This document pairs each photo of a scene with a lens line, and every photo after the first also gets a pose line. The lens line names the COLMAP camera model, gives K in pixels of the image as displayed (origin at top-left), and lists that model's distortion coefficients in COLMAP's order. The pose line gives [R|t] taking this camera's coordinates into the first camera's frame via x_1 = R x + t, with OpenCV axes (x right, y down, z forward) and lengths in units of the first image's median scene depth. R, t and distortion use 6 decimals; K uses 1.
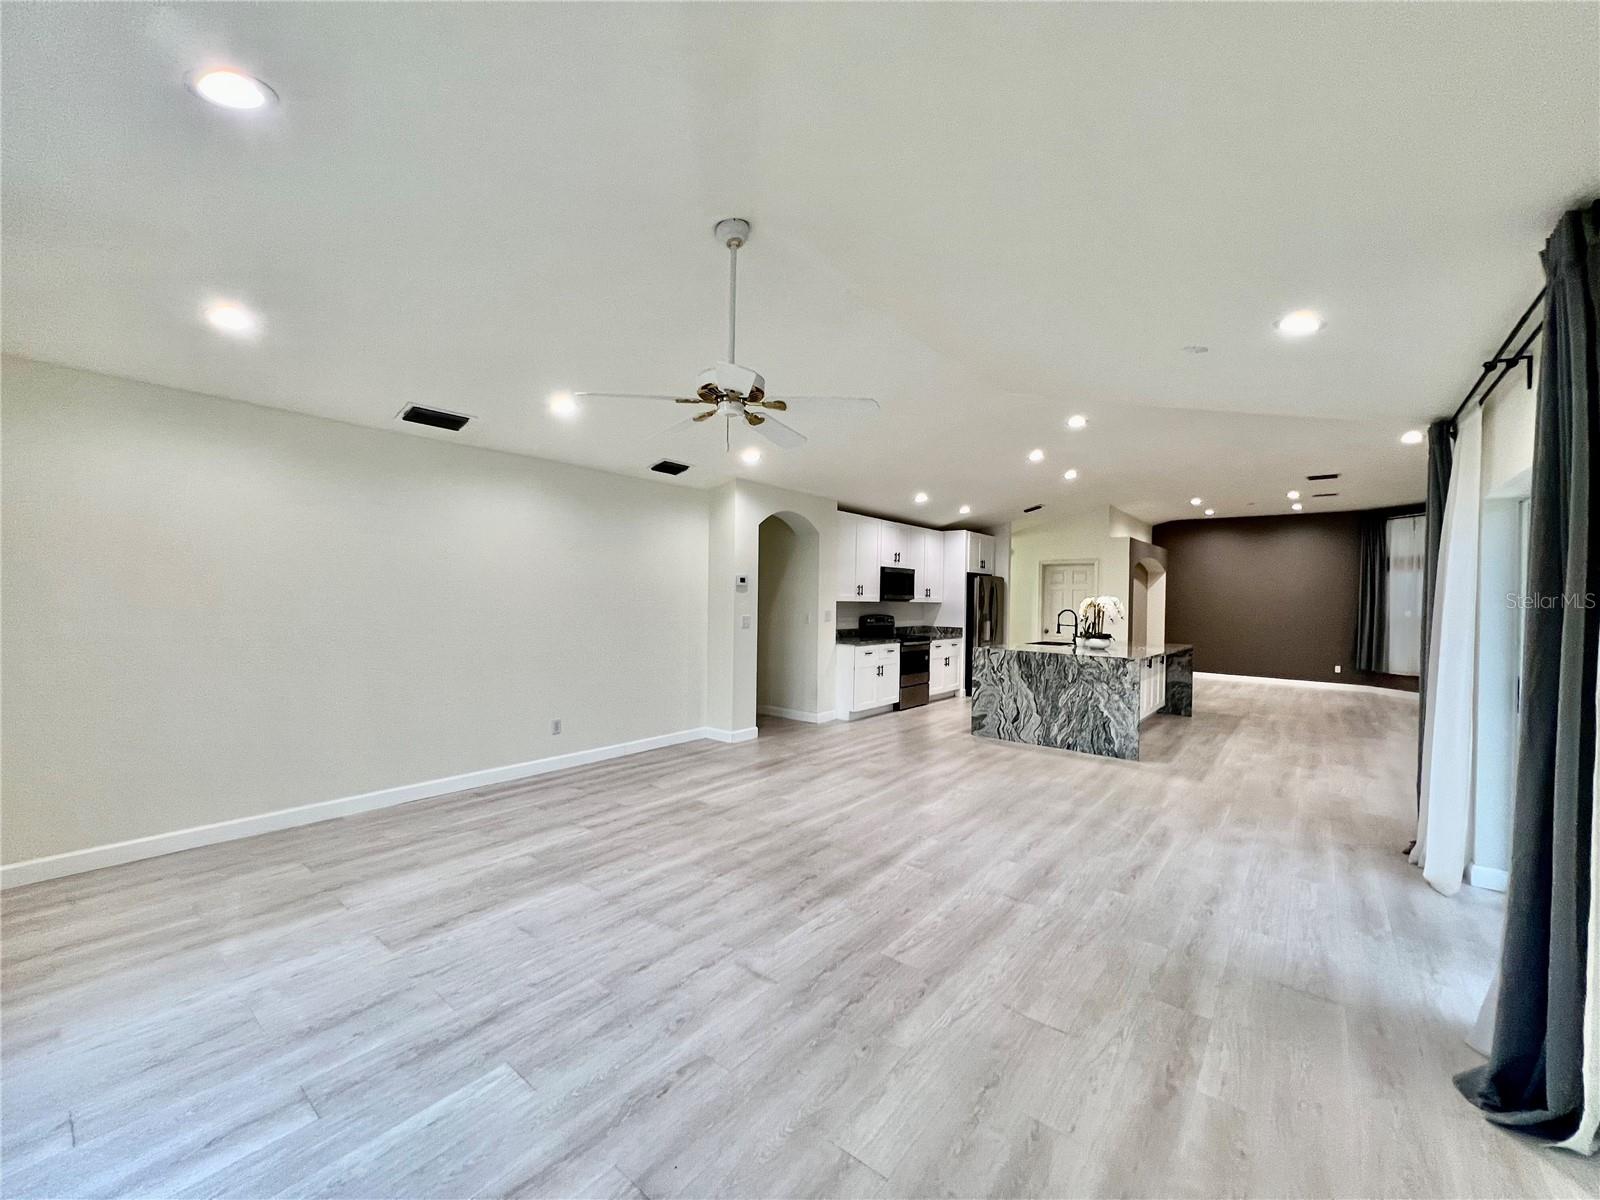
lens RADIAL K [[639.6, 0, 796.0], [0, 639.6, 604.6], [0, 0, 1]] dist [0.000894, -0.000101]
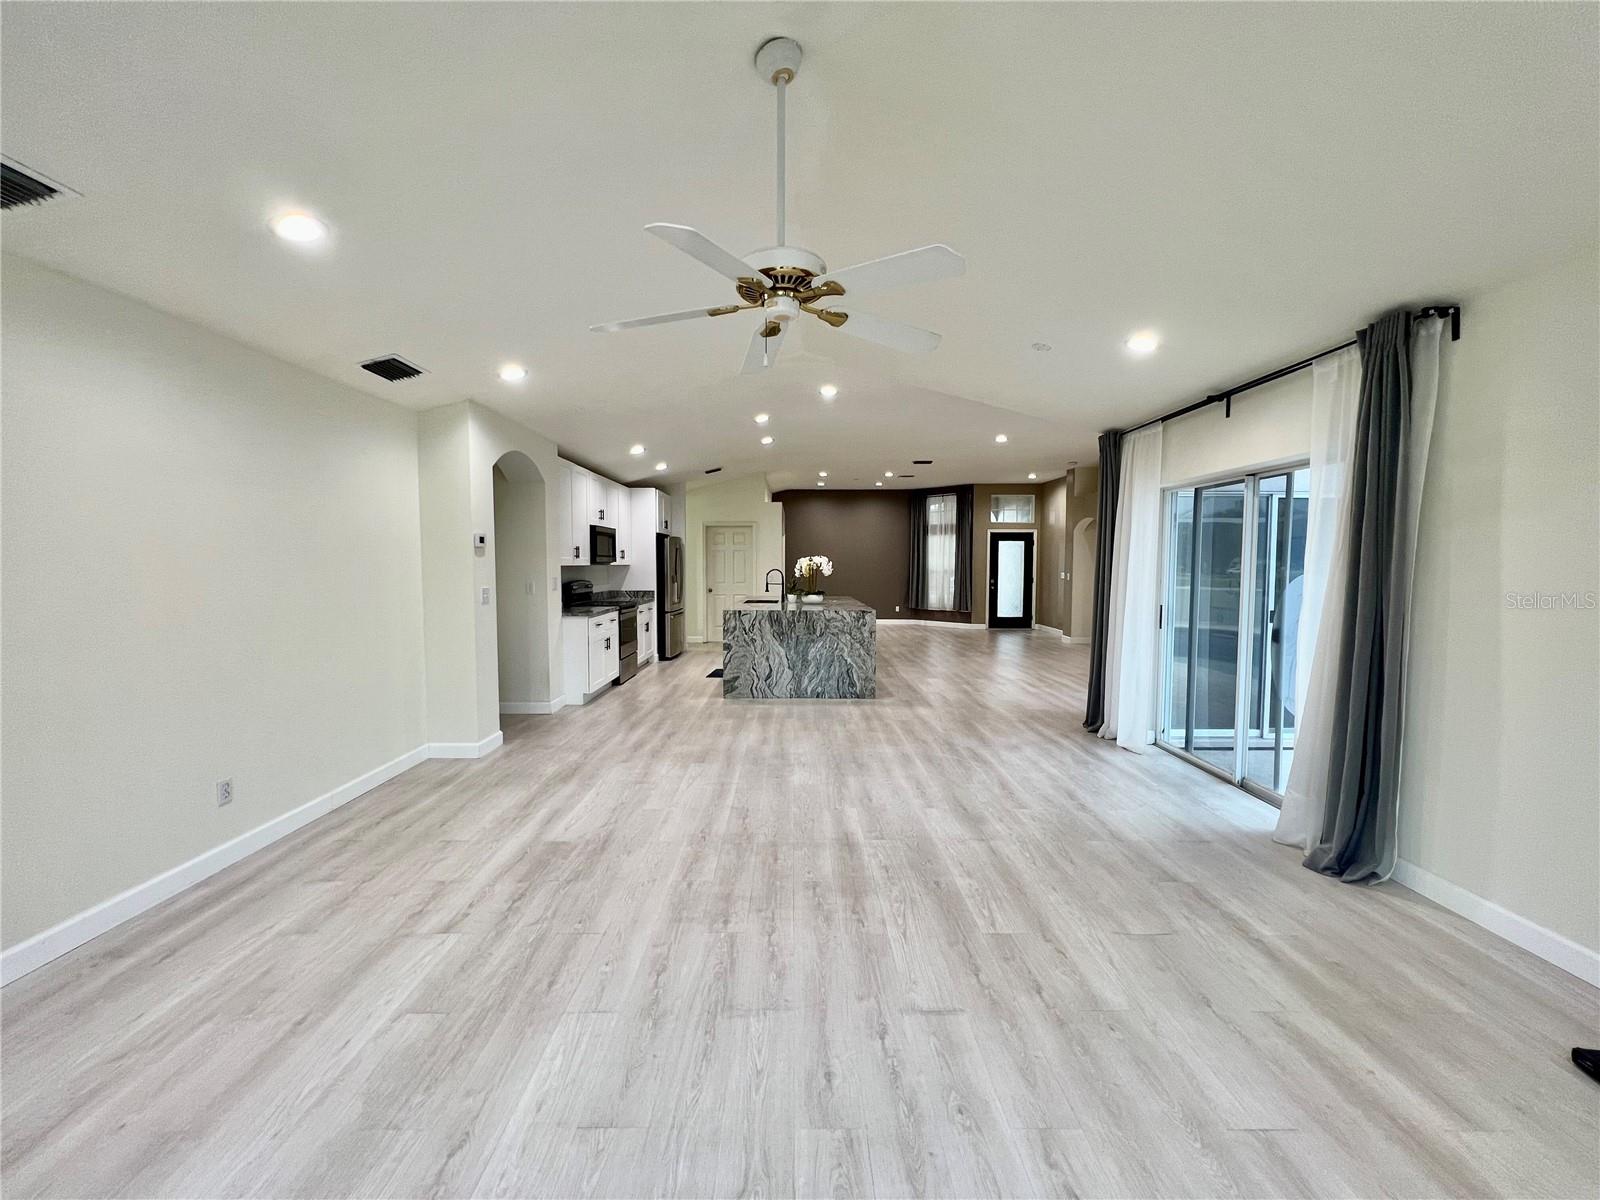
lens RADIAL K [[639.6, 0, 795.8], [0, 639.6, 598.3], [0, 0, 1]] dist [0.000894, -0.000101]
pose [[0.775151, -0.053806, 0.629481, -0.319827], [0.021419, 0.998032, 0.058934, -0.007727], [-0.631413, -0.032200, 0.774778, 0.219960]]
